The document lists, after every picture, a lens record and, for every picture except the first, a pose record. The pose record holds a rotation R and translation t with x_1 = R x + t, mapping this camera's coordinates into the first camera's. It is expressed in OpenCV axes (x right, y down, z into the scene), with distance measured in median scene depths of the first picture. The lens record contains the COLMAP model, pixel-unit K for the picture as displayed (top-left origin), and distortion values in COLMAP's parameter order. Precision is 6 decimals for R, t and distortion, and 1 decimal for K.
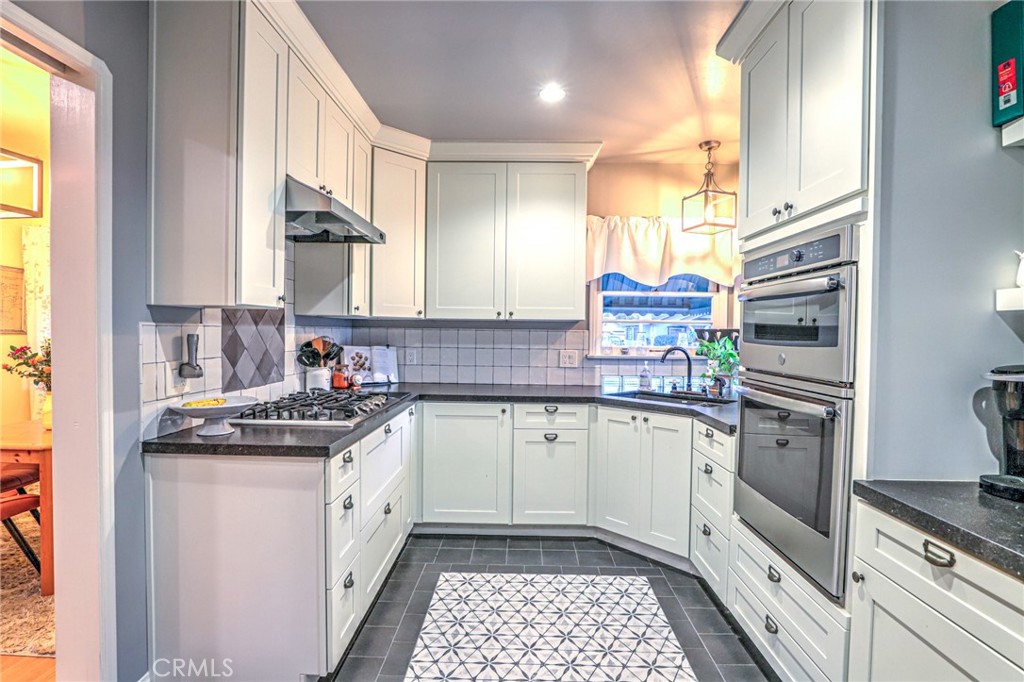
lens RADIAL K [[492.4, 0, 513.2], [0, 492.4, 340.7], [0, 0, 1]] dist [-0.045297, 0.013754]
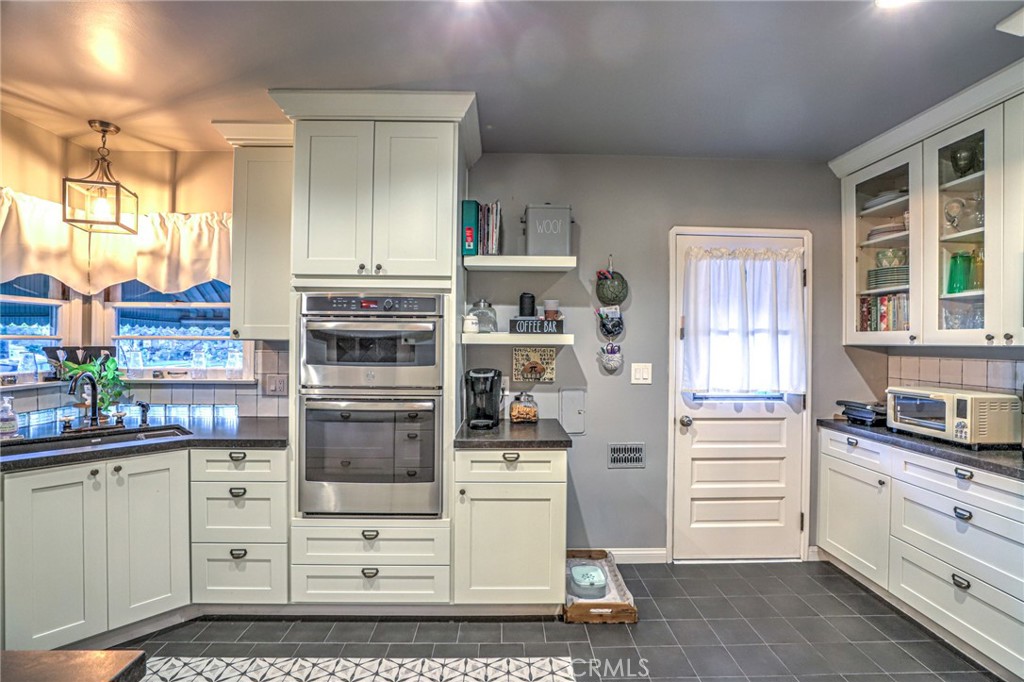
lens RADIAL K [[468.2, 0, 518.1], [0, 468.2, 341.0], [0, 0, 1]] dist [-0.049732, 0.012145]
pose [[-0.049549, -0.011311, 0.998708, -0.505987], [0.010677, 0.999873, 0.011854, -0.046972], [-0.998715, 0.011250, -0.049422, 0.419565]]
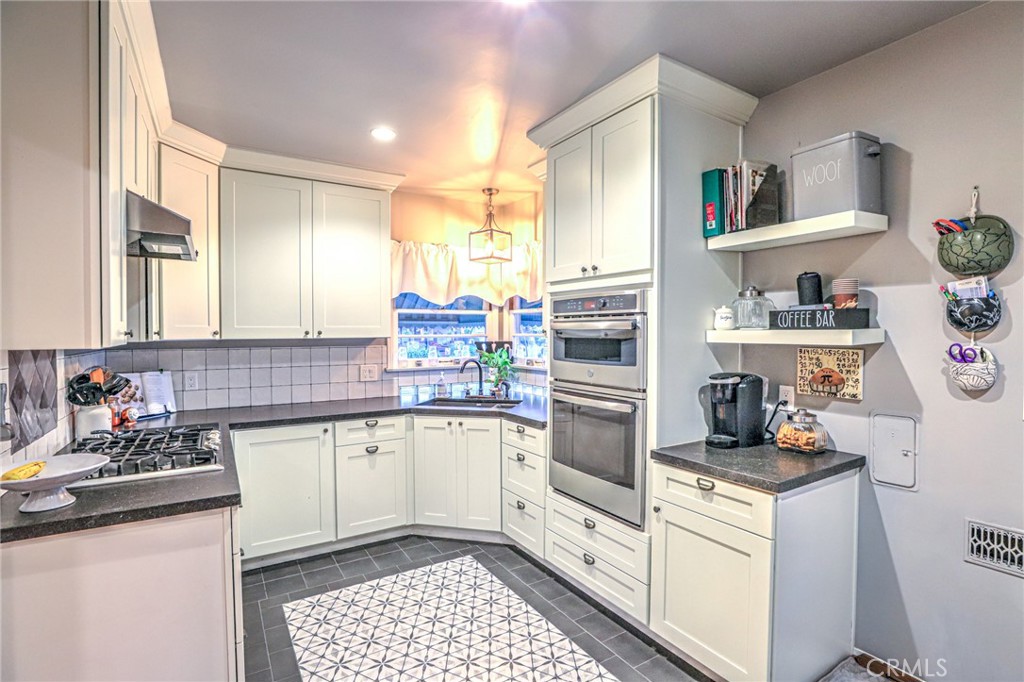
lens RADIAL K [[485.6, 0, 512.0], [0, 485.6, 341.0], [0, 0, 1]] dist [-0.044972, 0.012492]
pose [[0.837466, -0.025205, 0.545908, -0.273655], [0.023018, 0.999676, 0.010846, -0.050874], [-0.546004, 0.003482, 0.837775, -0.048233]]
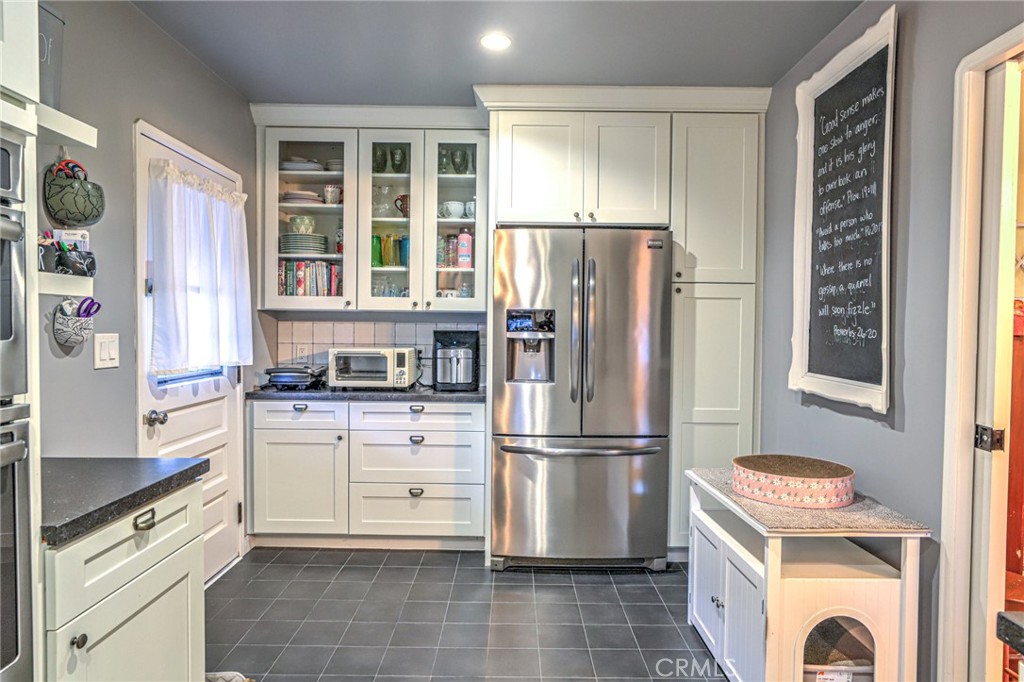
lens RADIAL K [[592.0, 0, 512.0], [0, 592.0, 341.0], [0, 0, 1]] dist [-0.002637, -0.000377]
pose [[-0.999581, -0.021875, -0.018932, 0.031181], [-0.022715, 0.998713, 0.045342, -0.017910], [0.017915, 0.045753, -0.998792, 0.925617]]
